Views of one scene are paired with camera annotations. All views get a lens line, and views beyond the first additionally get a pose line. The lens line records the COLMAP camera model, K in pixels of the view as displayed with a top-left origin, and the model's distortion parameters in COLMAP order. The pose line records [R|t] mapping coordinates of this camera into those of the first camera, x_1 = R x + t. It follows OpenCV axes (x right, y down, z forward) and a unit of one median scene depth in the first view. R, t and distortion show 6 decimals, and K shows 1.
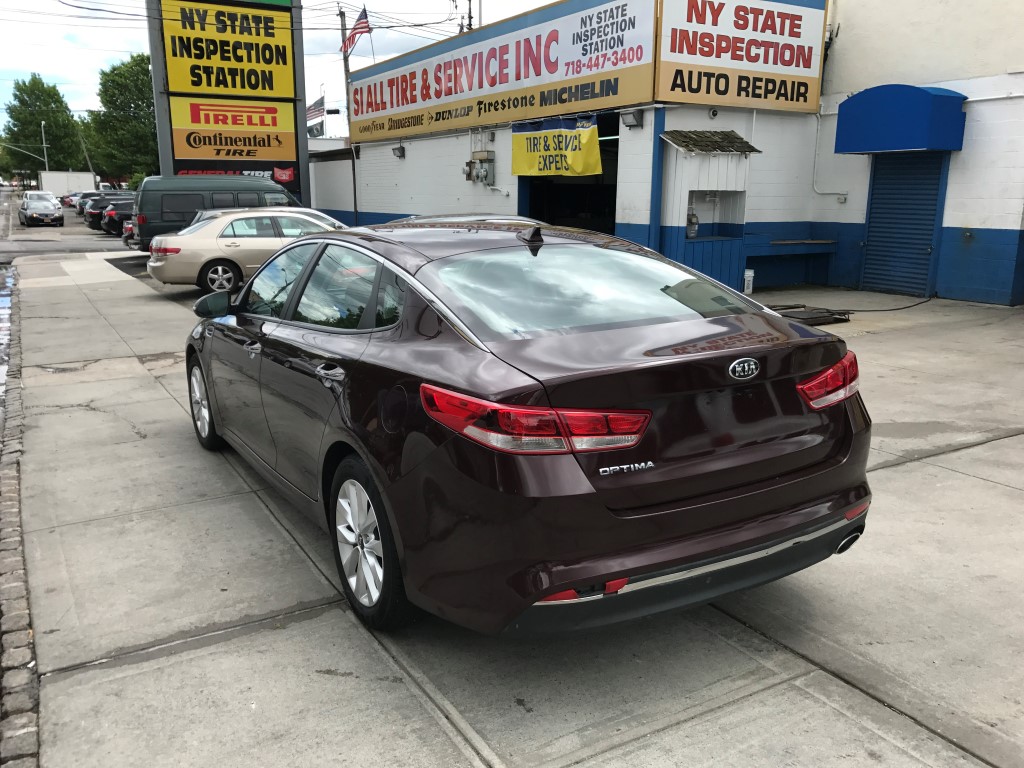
lens RADIAL K [[837.9, 0, 512.0], [0, 837.9, 384.0], [0, 0, 1]] dist [-0.006059, 0.007020]
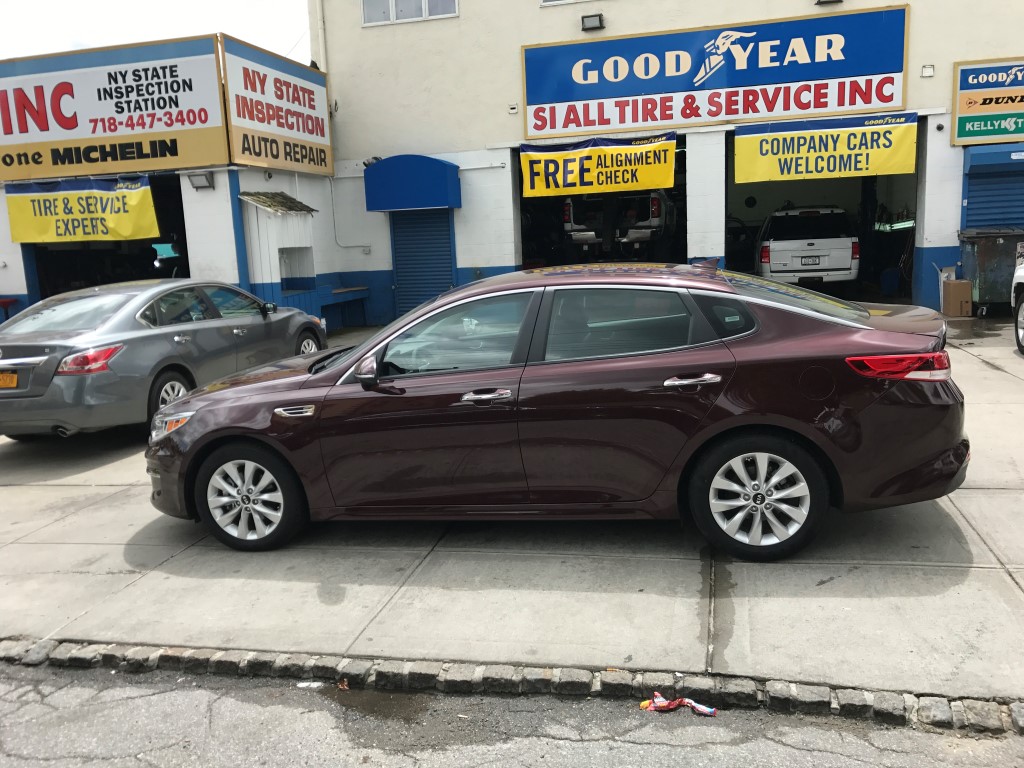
lens RADIAL K [[843.7, 0, 489.3], [0, 843.7, 410.5], [0, 0, 1]] dist [-0.005873, -0.005241]
pose [[0.689780, -0.183361, 0.700416, -0.365720], [0.207344, 0.976909, 0.051548, -0.029953], [-0.693695, 0.109670, 0.711871, 0.079038]]
